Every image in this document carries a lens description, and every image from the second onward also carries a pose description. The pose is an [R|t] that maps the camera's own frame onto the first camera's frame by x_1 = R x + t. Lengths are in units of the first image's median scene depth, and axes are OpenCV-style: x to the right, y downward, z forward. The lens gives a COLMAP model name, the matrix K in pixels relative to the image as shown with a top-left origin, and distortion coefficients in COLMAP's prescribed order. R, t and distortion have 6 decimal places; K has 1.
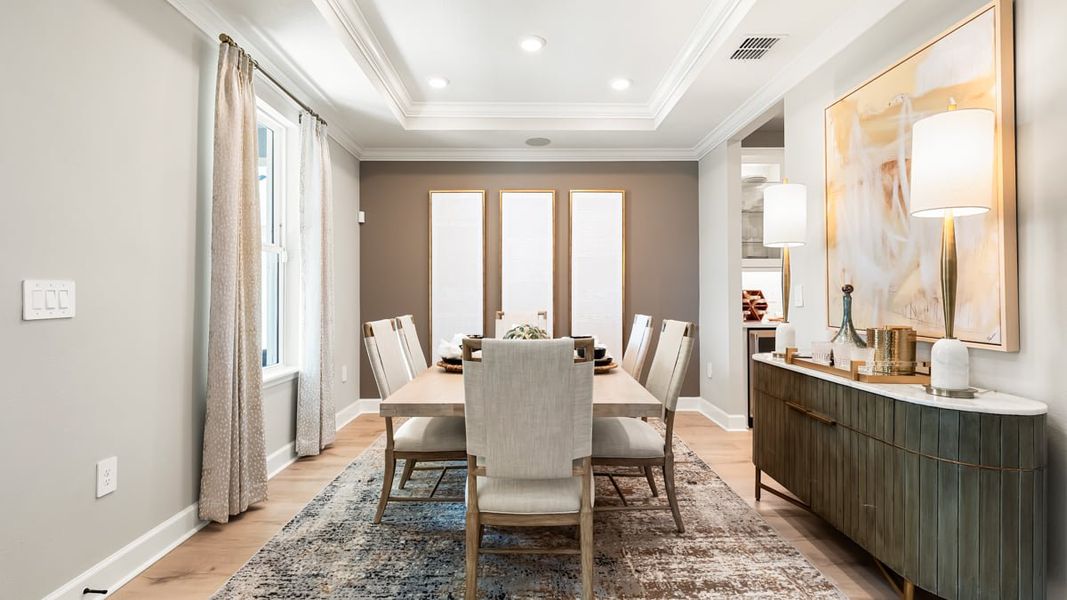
lens RADIAL K [[474.7, 0, 532.9], [0, 474.7, 292.1], [0, 0, 1]] dist [-0.001707, -0.000284]
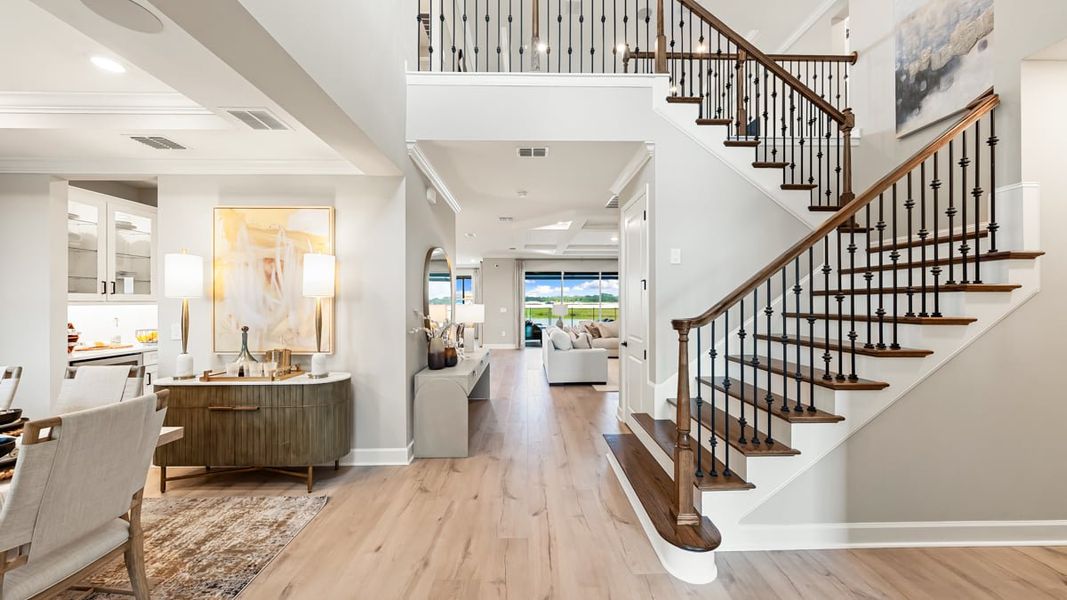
lens RADIAL K [[434.1, 0, 535.8], [0, 434.1, 295.3], [0, 0, 1]] dist [-0.000382, -0.000077]
pose [[-0.016667, -0.006881, 0.999837, -0.933961], [-0.009881, 0.999929, 0.006717, -0.153652], [-0.999812, -0.009767, -0.016734, 0.001950]]
